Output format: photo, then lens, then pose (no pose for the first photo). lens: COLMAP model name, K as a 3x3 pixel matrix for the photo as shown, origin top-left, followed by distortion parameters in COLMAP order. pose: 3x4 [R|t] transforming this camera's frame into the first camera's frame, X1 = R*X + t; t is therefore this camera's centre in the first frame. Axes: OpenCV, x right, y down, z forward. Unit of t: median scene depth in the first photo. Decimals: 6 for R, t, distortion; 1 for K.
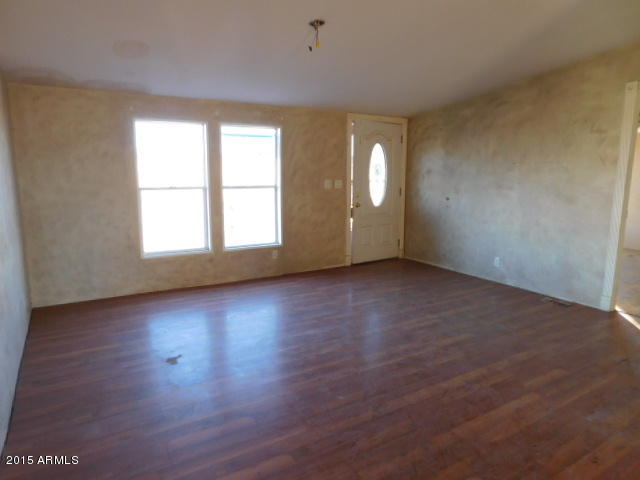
lens RADIAL K [[426.1, 0, 320.0], [0, 426.1, 240.0], [0, 0, 1]] dist [-0.070599, 0.058127]
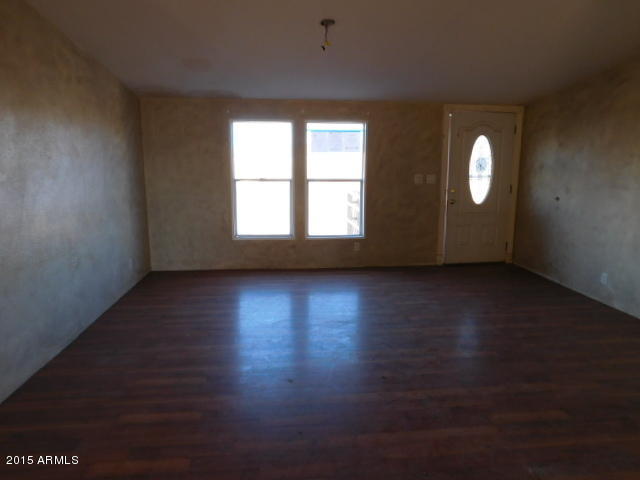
lens RADIAL K [[426.1, 0, 320.0], [0, 426.1, 240.0], [0, 0, 1]] dist [-0.070599, 0.058127]
pose [[0.899158, 0.077620, -0.430686, 0.279696], [-0.070131, 0.996983, 0.033265, -0.010421], [0.431968, 0.000294, 0.901889, 0.037873]]
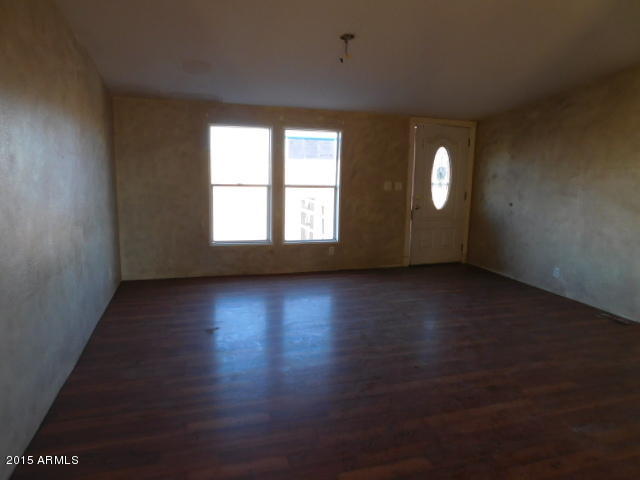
lens RADIAL K [[426.1, 0, 320.0], [0, 426.1, 240.0], [0, 0, 1]] dist [-0.070599, 0.058127]
pose [[0.969447, 0.056056, -0.238809, 0.130152], [-0.057259, 0.998358, 0.001904, 0.008261], [0.238523, 0.011828, 0.971065, -0.044527]]
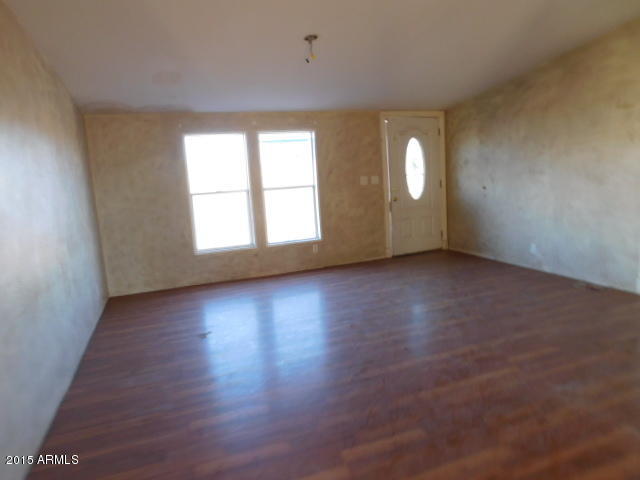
lens RADIAL K [[426.1, 0, 320.0], [0, 426.1, 240.0], [0, 0, 1]] dist [-0.070599, 0.058127]
pose [[0.978761, -0.035985, -0.201820, 0.136958], [0.035440, 0.999352, -0.006313, 0.021644], [0.201916, -0.000973, 0.979402, -0.062646]]
